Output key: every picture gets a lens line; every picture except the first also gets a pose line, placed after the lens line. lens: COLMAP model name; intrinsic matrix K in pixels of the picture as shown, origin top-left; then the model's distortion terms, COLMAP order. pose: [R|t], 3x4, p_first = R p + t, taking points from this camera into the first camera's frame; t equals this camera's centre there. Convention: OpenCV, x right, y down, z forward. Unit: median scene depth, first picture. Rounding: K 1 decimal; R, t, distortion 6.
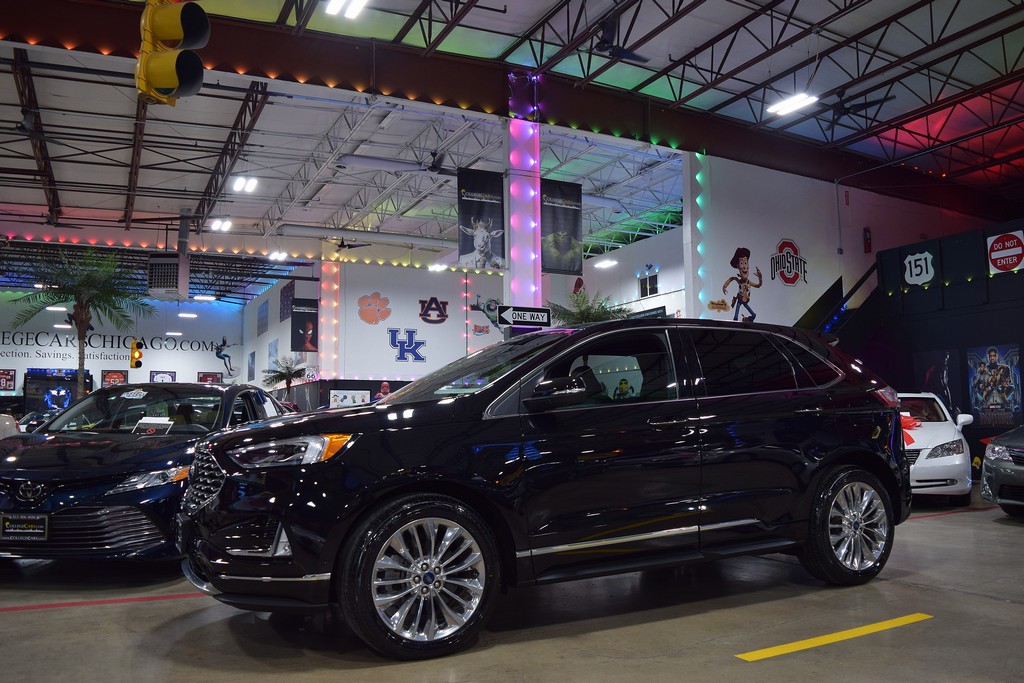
lens RADIAL K [[784.0, 0, 535.8], [0, 784.0, 317.7], [0, 0, 1]] dist [-0.086203, 0.007954]
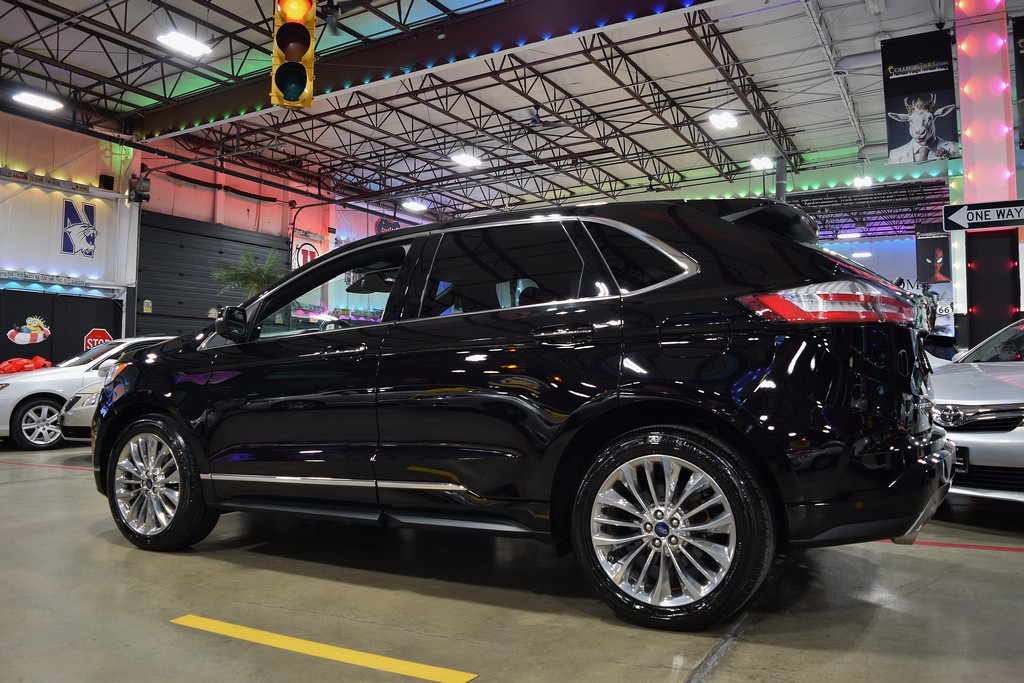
lens RADIAL K [[797.7, 0, 515.0], [0, 797.7, 339.6], [0, 0, 1]] dist [-0.091400, 0.013892]
pose [[0.542819, -0.019901, -0.839614, 0.311305], [0.103884, 0.993633, 0.043610, 0.032787], [0.833400, -0.110895, 0.541430, 0.200778]]
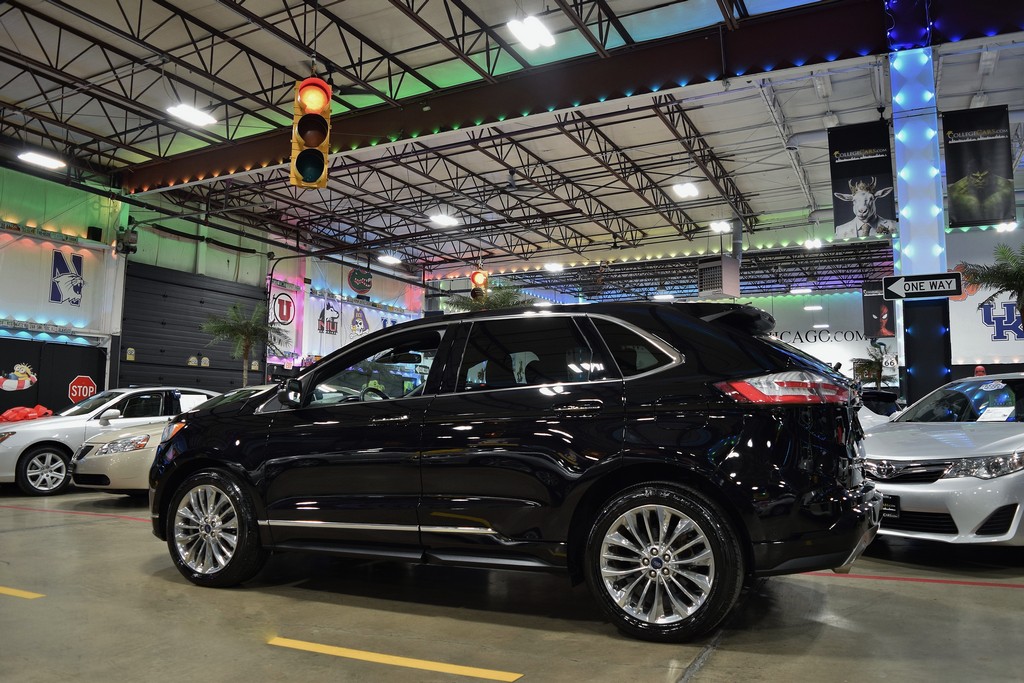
lens RADIAL K [[797.7, 0, 515.0], [0, 797.7, 339.6], [0, 0, 1]] dist [-0.091400, 0.013892]
pose [[0.587029, -0.060279, -0.807318, 0.350103], [0.094413, 0.995517, -0.005680, 0.016565], [0.804041, -0.072887, 0.590089, 0.147348]]
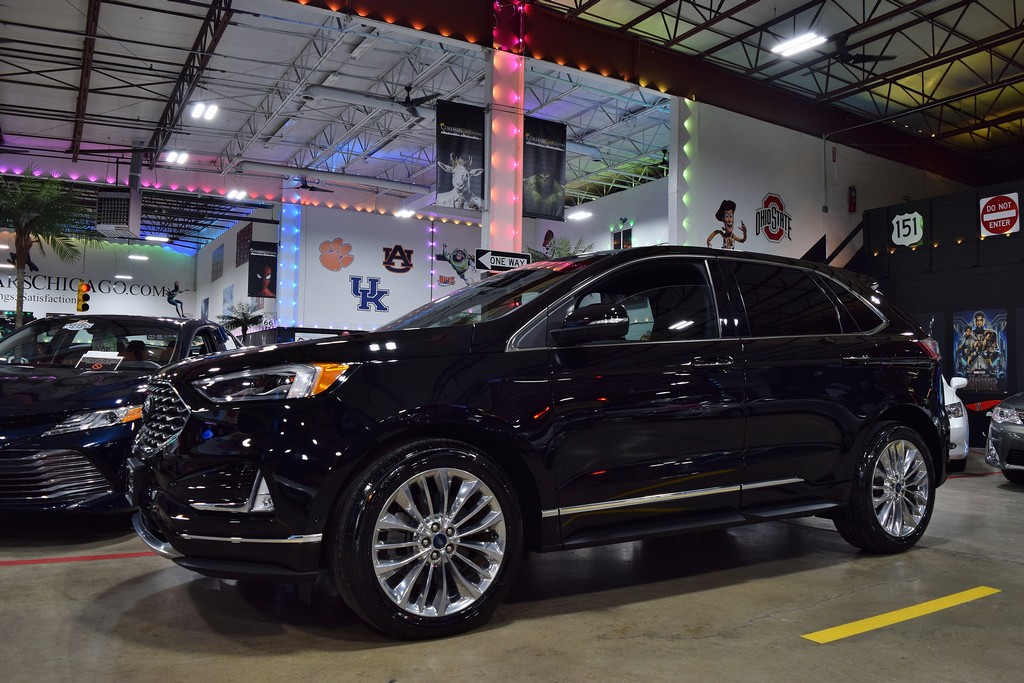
lens RADIAL K [[785.2, 0, 532.8], [0, 785.2, 316.5], [0, 0, 1]] dist [-0.084326, 0.006469]
pose [[0.998206, 0.029978, 0.051823, -0.023269], [-0.032587, 0.998204, 0.050267, 0.013852], [-0.050223, -0.051865, 0.997390, 0.047456]]
